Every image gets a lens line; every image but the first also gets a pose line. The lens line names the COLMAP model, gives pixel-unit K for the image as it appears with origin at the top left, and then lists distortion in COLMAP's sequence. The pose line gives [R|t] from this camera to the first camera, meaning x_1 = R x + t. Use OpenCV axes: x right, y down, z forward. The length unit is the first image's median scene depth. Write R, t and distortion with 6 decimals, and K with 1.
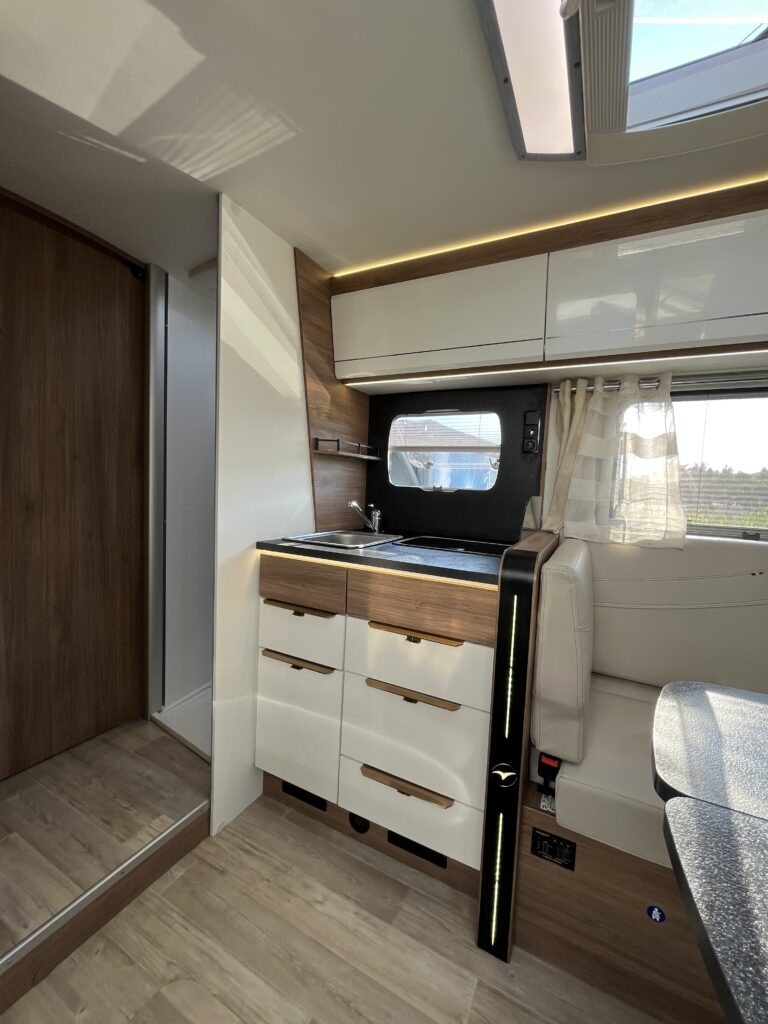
lens RADIAL K [[412.7, 0, 387.7], [0, 412.7, 512.0], [0, 0, 1]] dist [-0.003409, 0.000459]
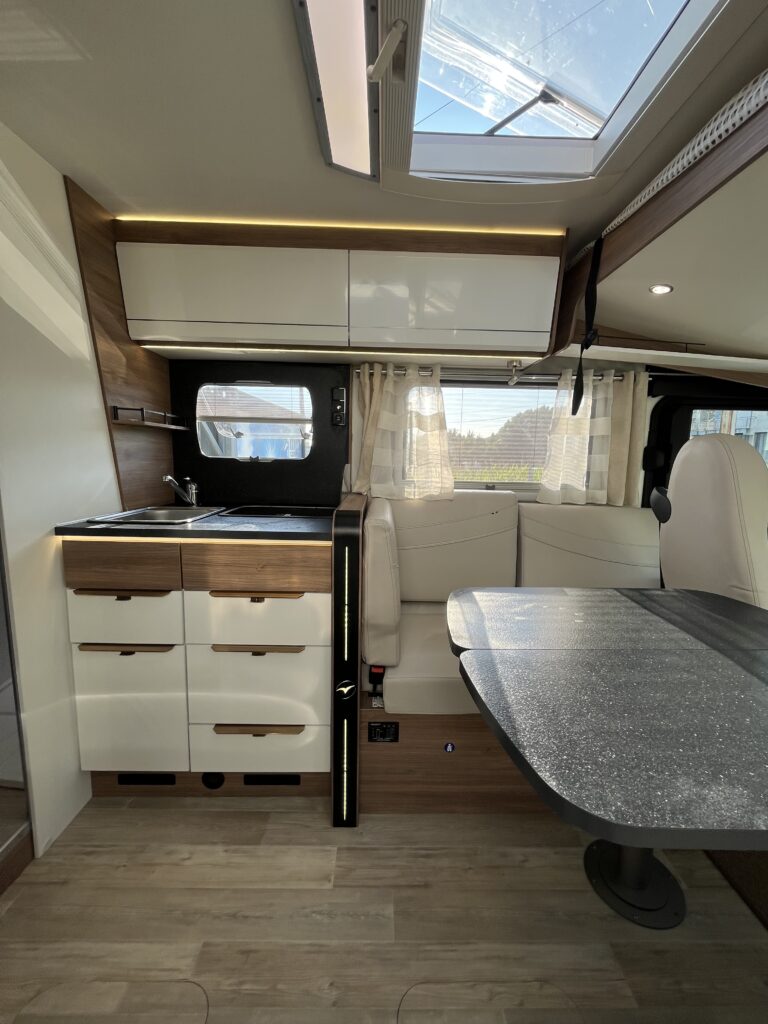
lens RADIAL K [[412.7, 0, 388.1], [0, 412.7, 512.5], [0, 0, 1]] dist [-0.003409, 0.000459]
pose [[0.880594, -0.087998, 0.465629, -0.106023], [0.048264, 0.994152, 0.096605, -0.009594], [-0.471407, -0.062597, 0.879692, -0.098545]]
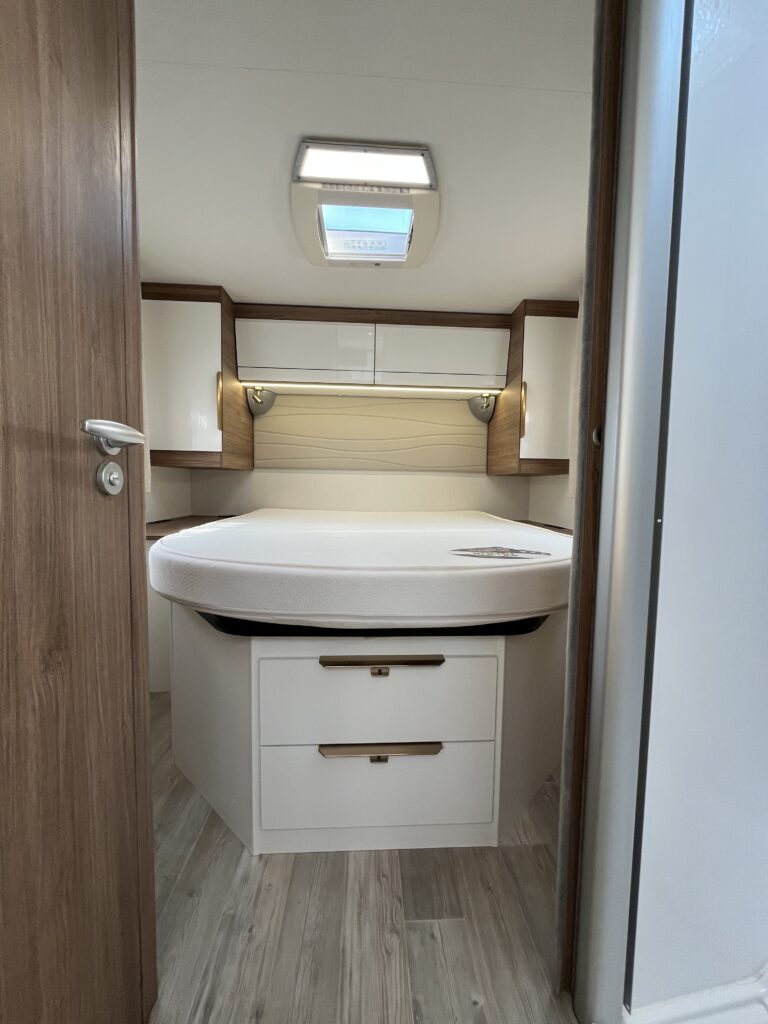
lens RADIAL K [[412.7, 0, 388.8], [0, 412.7, 510.7], [0, 0, 1]] dist [-0.003409, 0.000459]
pose [[-0.506045, -0.107638, 0.855764, -0.160930], [0.013743, 0.991050, 0.132781, 0.157491], [-0.862398, 0.078954, -0.500036, 0.634426]]
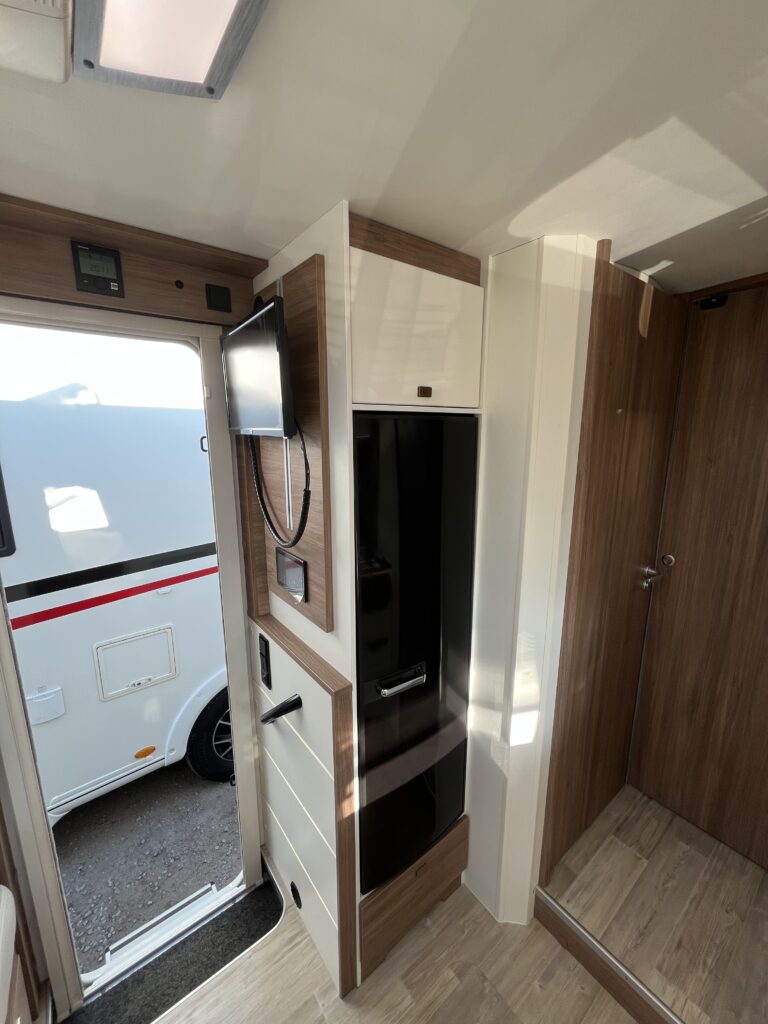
lens RADIAL K [[412.7, 0, 387.9], [0, 412.7, 513.2], [0, 0, 1]] dist [-0.003409, 0.000459]
pose [[-0.412534, 0.141641, -0.899863, 0.289433], [-0.079897, 0.978405, 0.190632, -0.326971], [0.907431, 0.150538, -0.392309, 0.560694]]
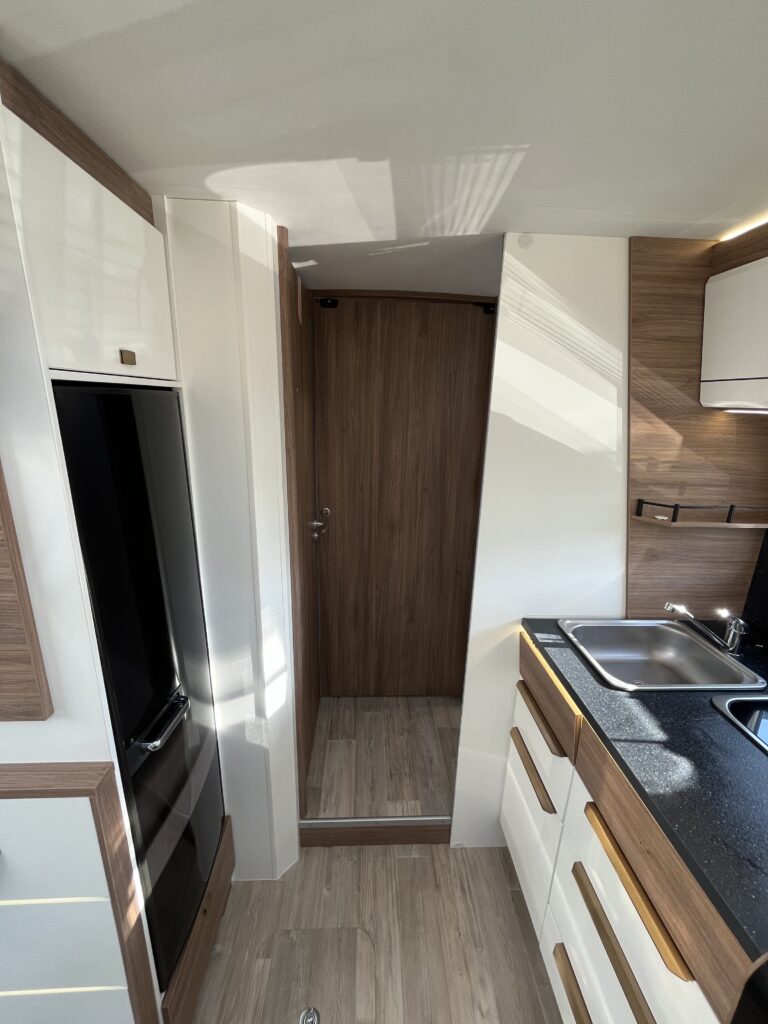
lens RADIAL K [[412.7, 0, 388.2], [0, 412.7, 513.2], [0, 0, 1]] dist [-0.003409, 0.000459]
pose [[0.503799, 0.196659, -0.841137, 0.265031], [-0.064455, 0.979584, 0.190423, -0.324708], [0.861413, -0.041719, 0.506189, 0.311956]]
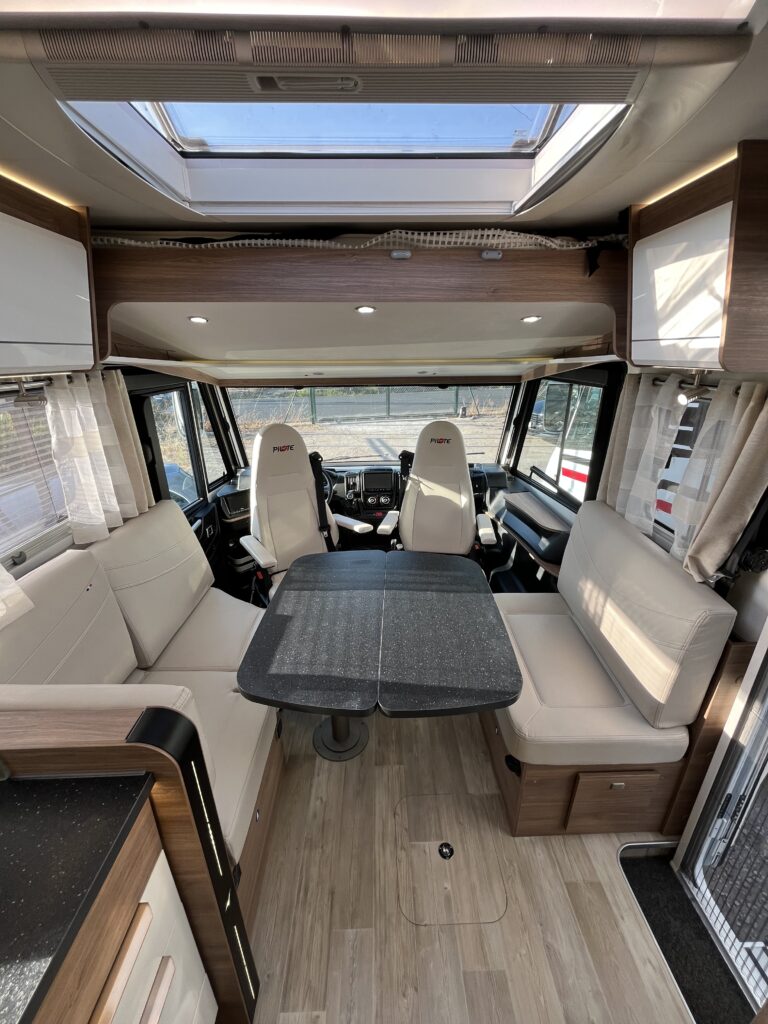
lens RADIAL K [[412.7, 0, 387.8], [0, 412.7, 512.6], [0, 0, 1]] dist [-0.003409, 0.000459]
pose [[-0.483067, -0.350799, 0.802238, -0.247335], [0.046178, 0.904750, 0.423432, -0.400552], [-0.874365, 0.241592, -0.420856, 0.647569]]
